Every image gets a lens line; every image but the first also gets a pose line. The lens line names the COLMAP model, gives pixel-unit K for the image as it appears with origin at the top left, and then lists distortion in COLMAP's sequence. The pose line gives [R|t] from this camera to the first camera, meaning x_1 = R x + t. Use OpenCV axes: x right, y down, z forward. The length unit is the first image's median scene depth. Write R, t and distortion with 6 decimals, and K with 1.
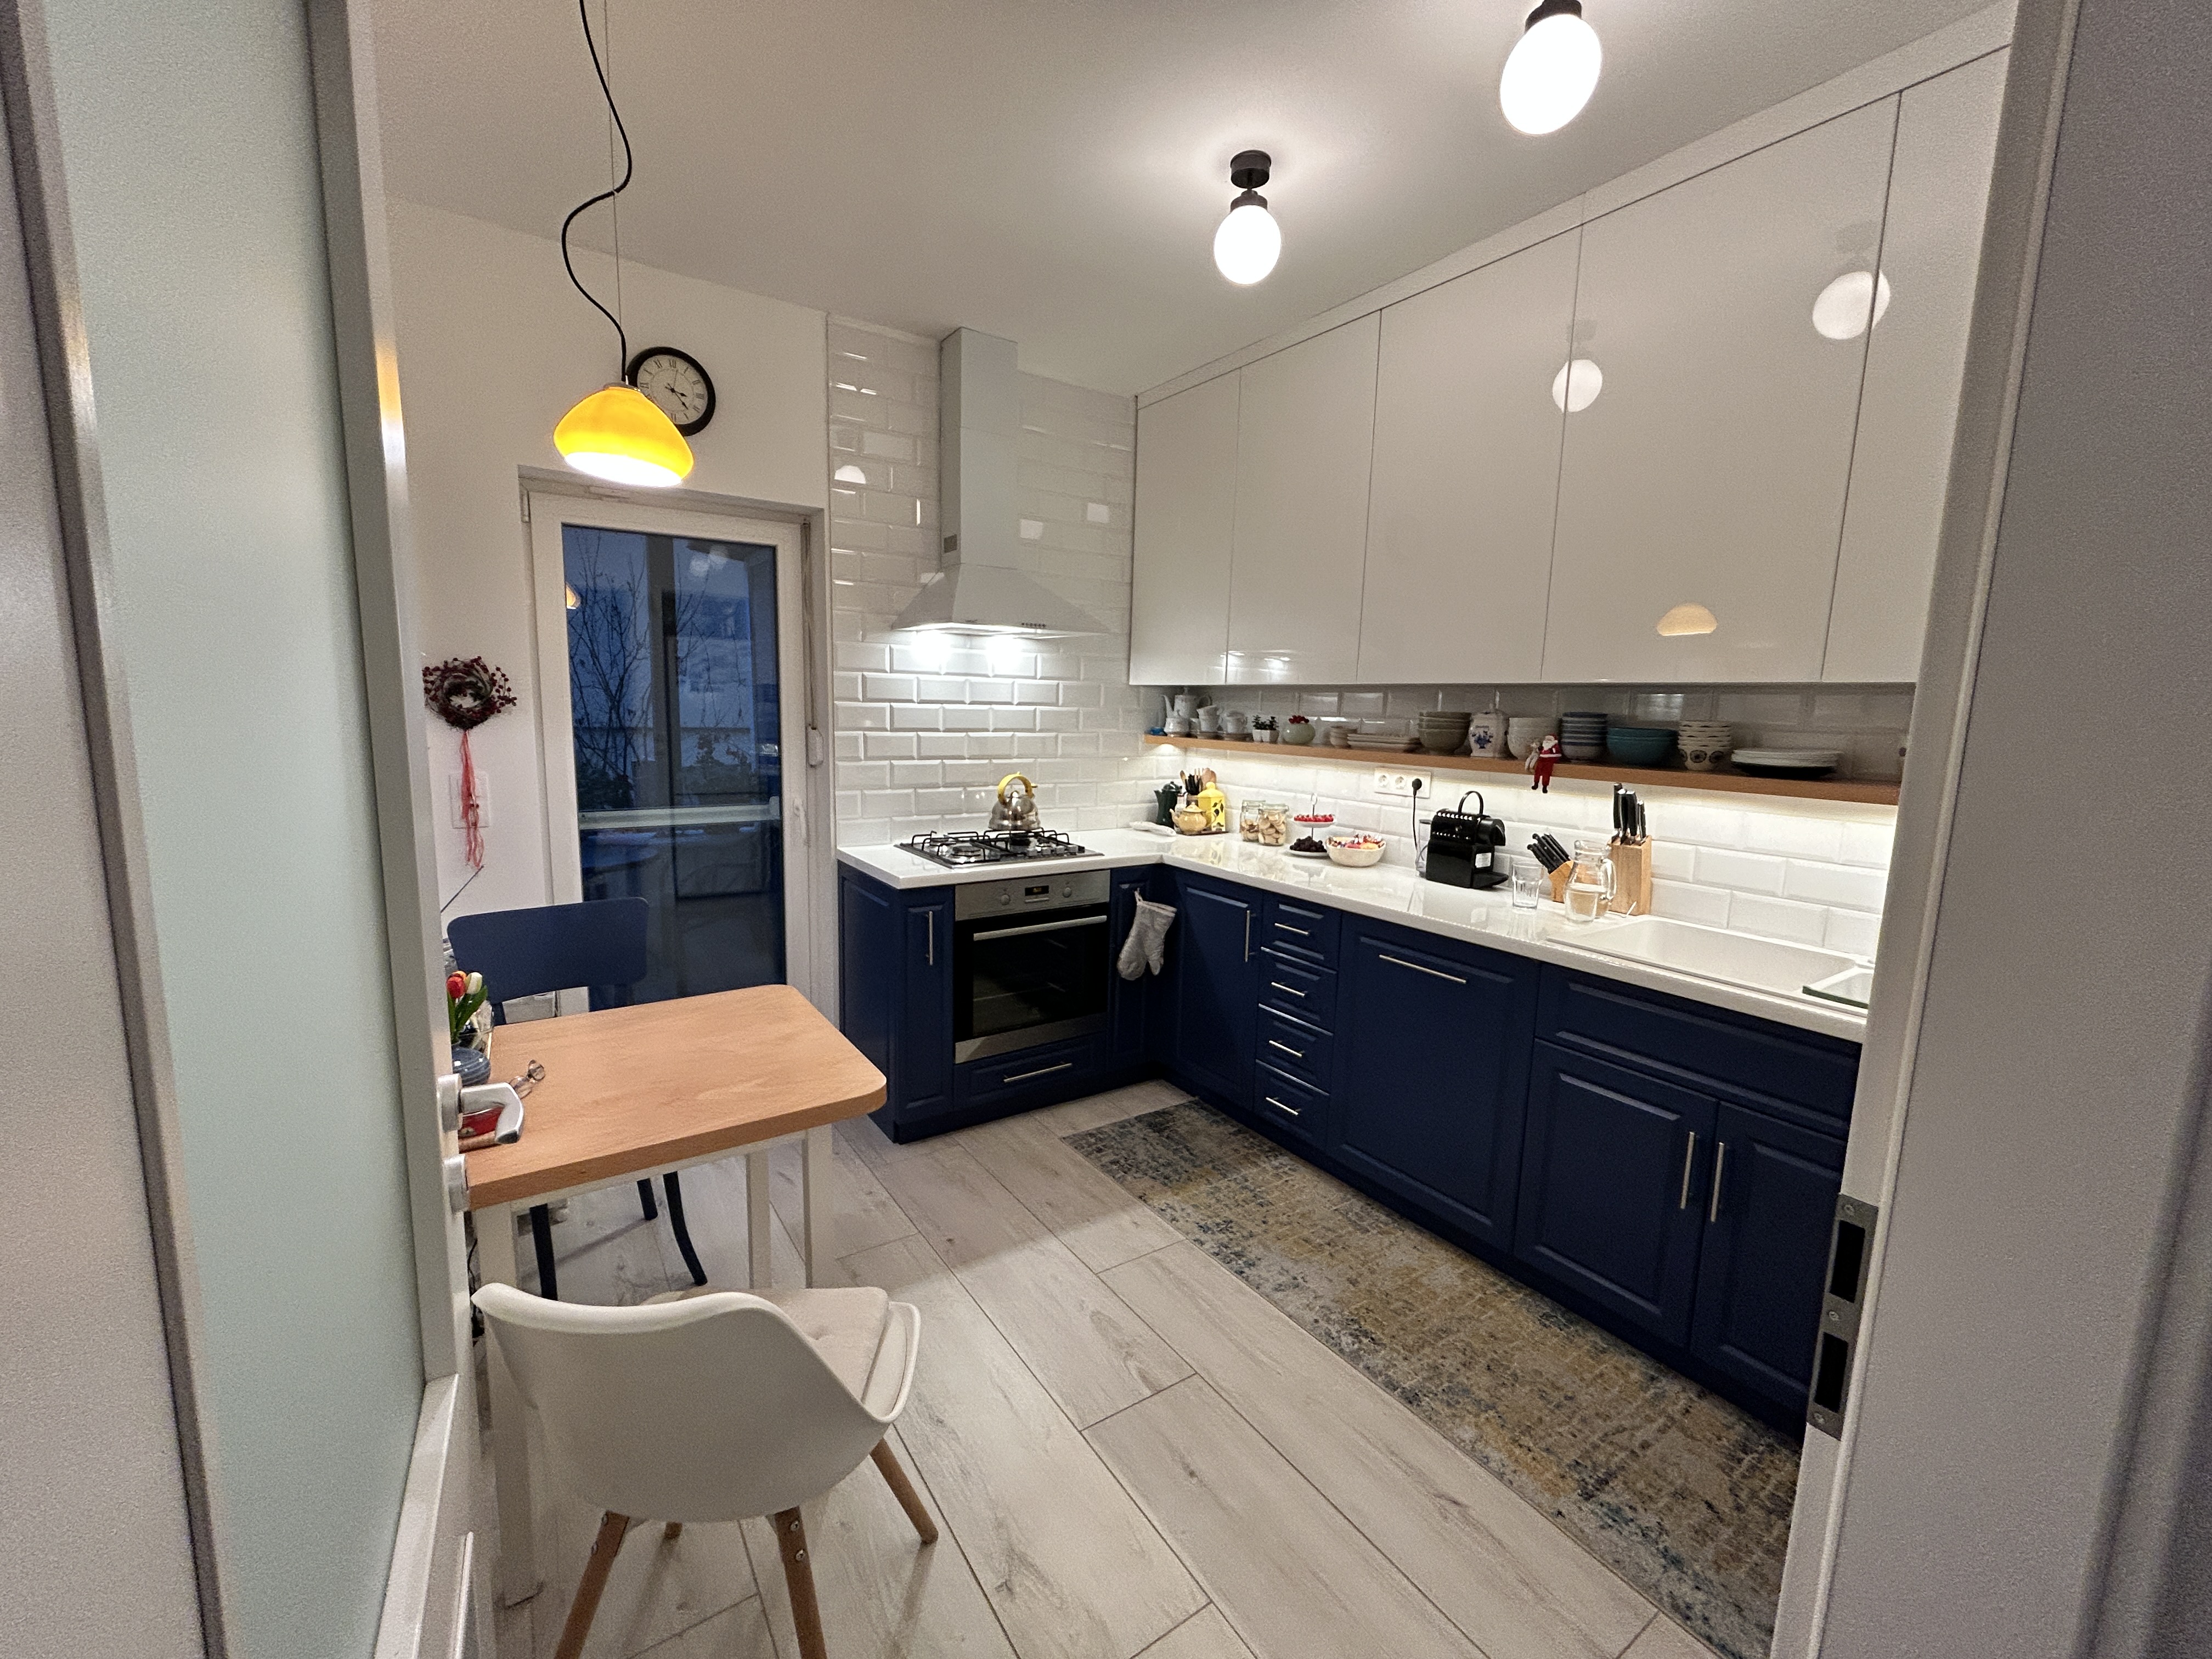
lens RADIAL K [[899.6, 0, 1111.2], [0, 899.6, 828.6], [0, 0, 1]] dist [0.000703, -0.000239]
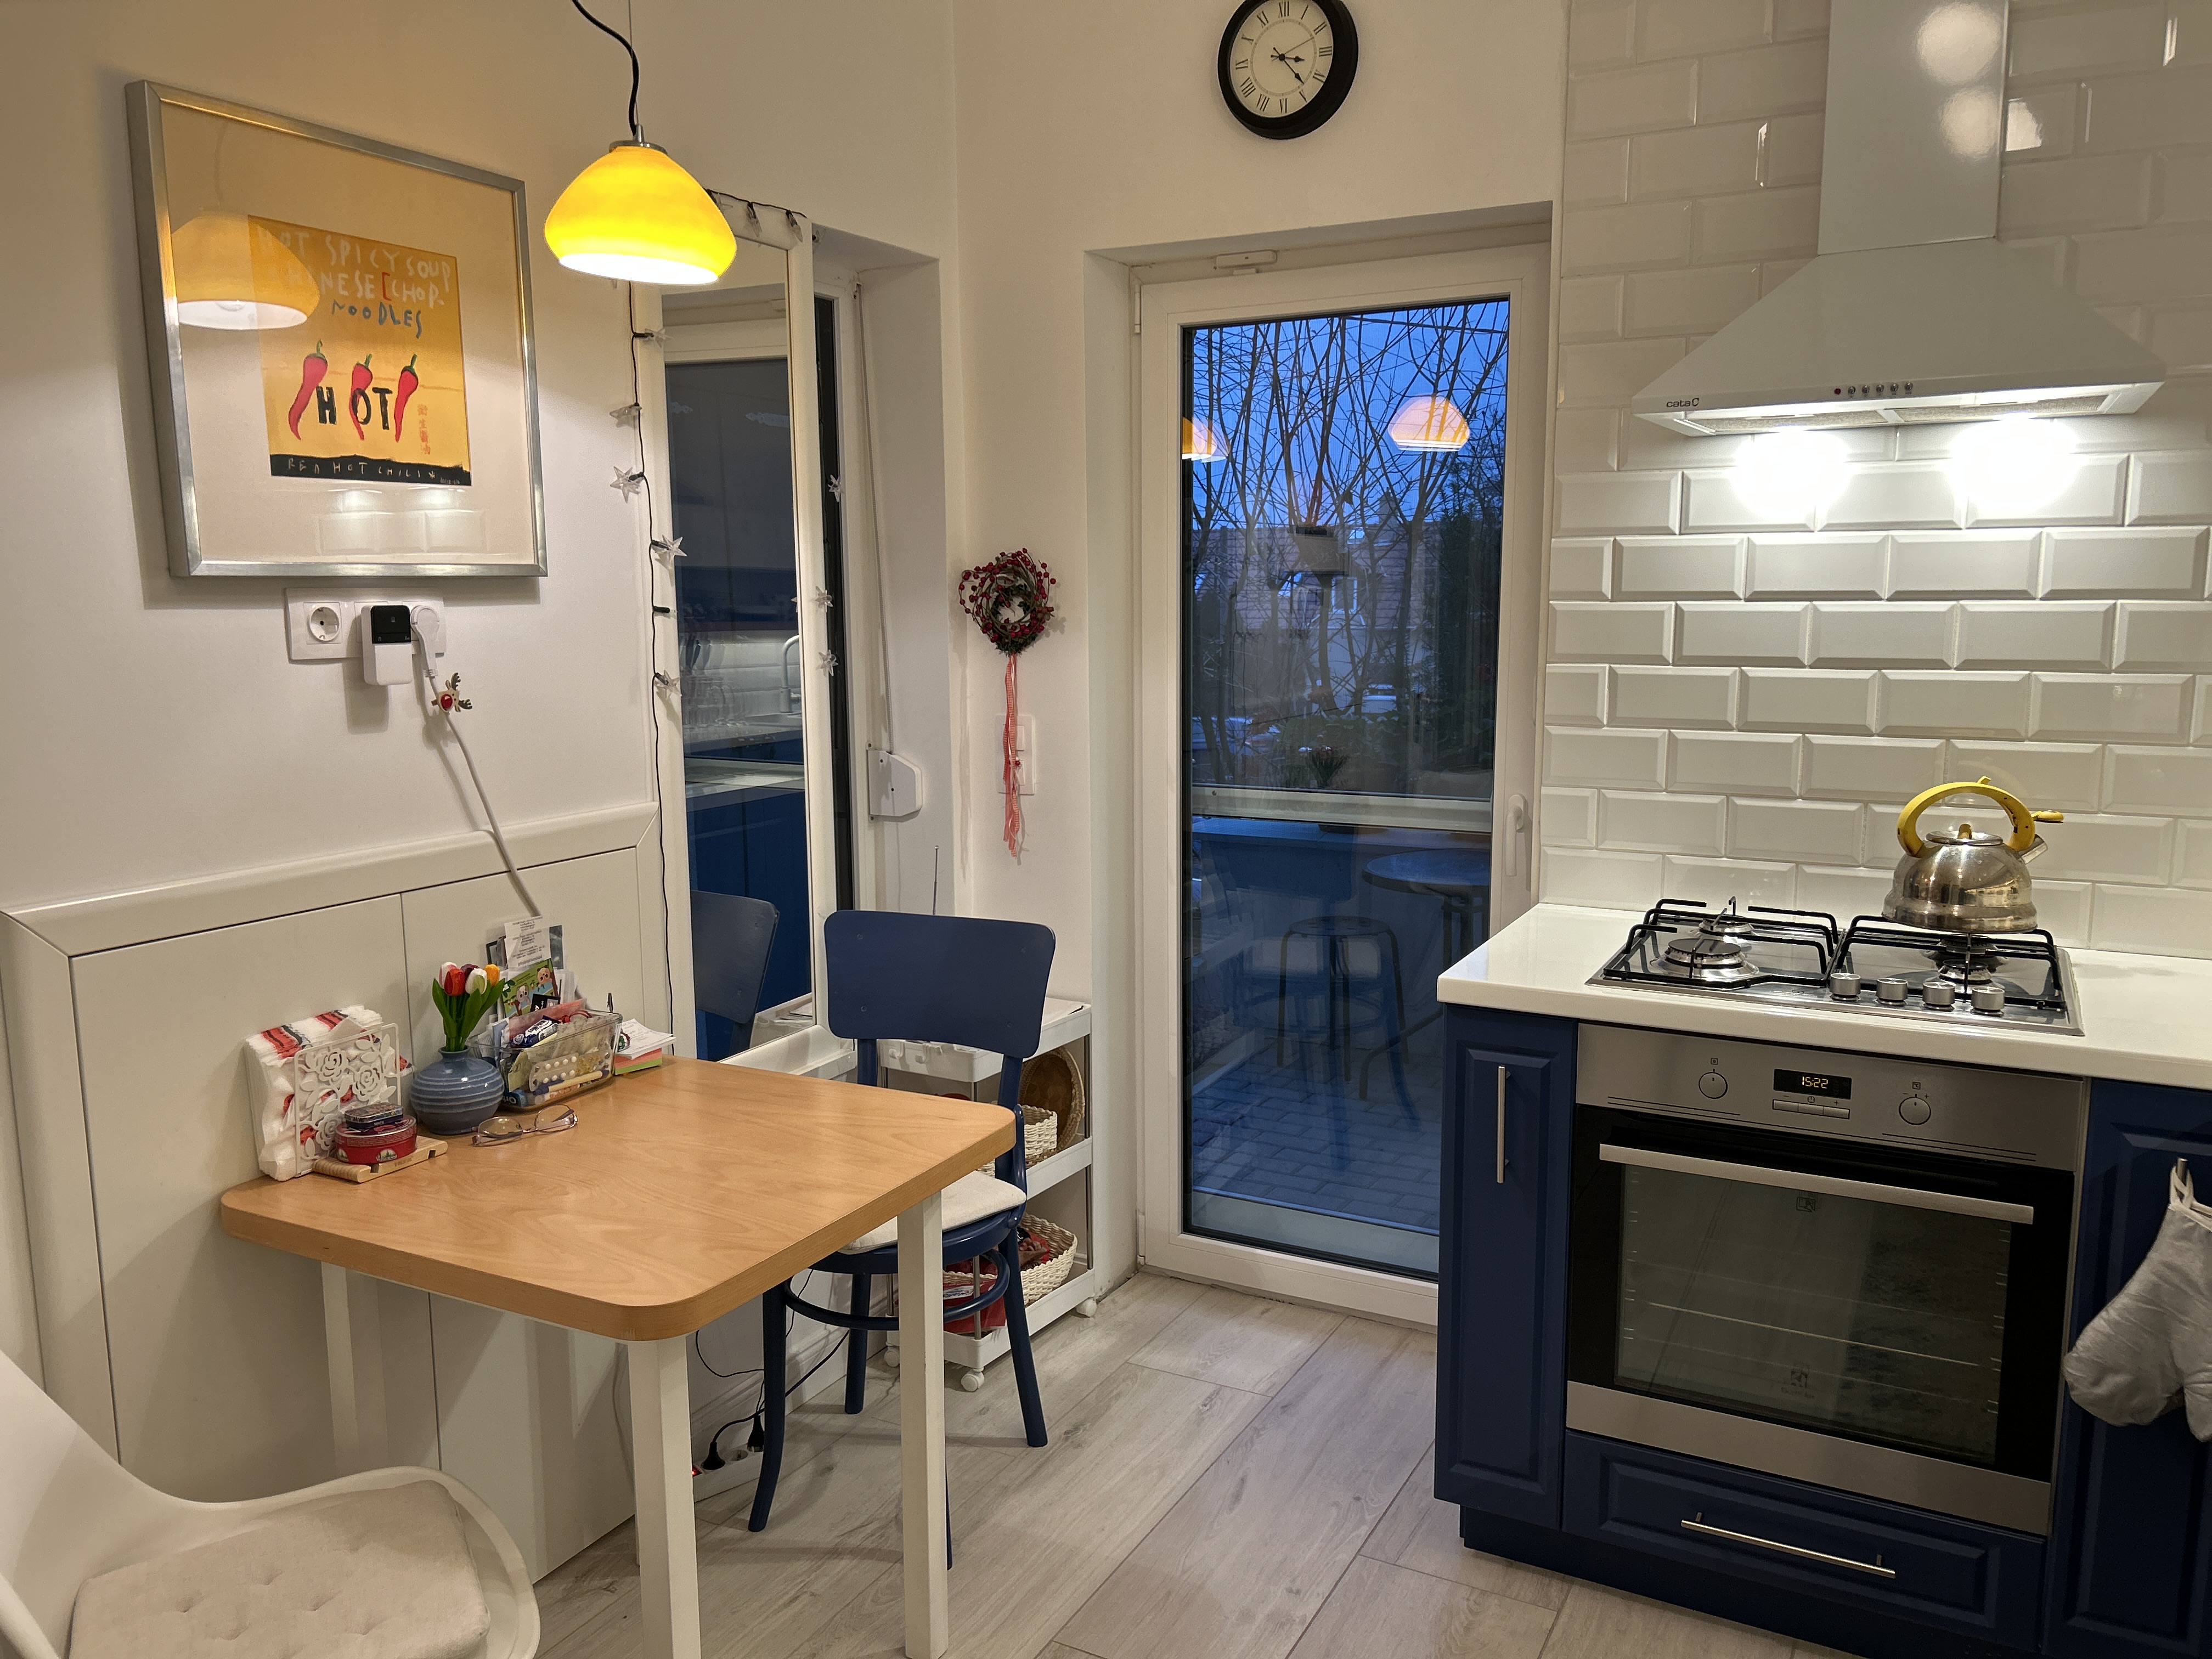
lens RADIAL K [[1652.9, 0, 1100.9], [0, 1652.9, 839.2], [0, 0, 1]] dist [0.043719, -0.055491]
pose [[0.462069, 0.106118, -0.880472, 0.411687], [-0.105778, 0.992322, 0.064086, -0.050724], [0.880513, 0.063522, 0.469746, 0.413943]]
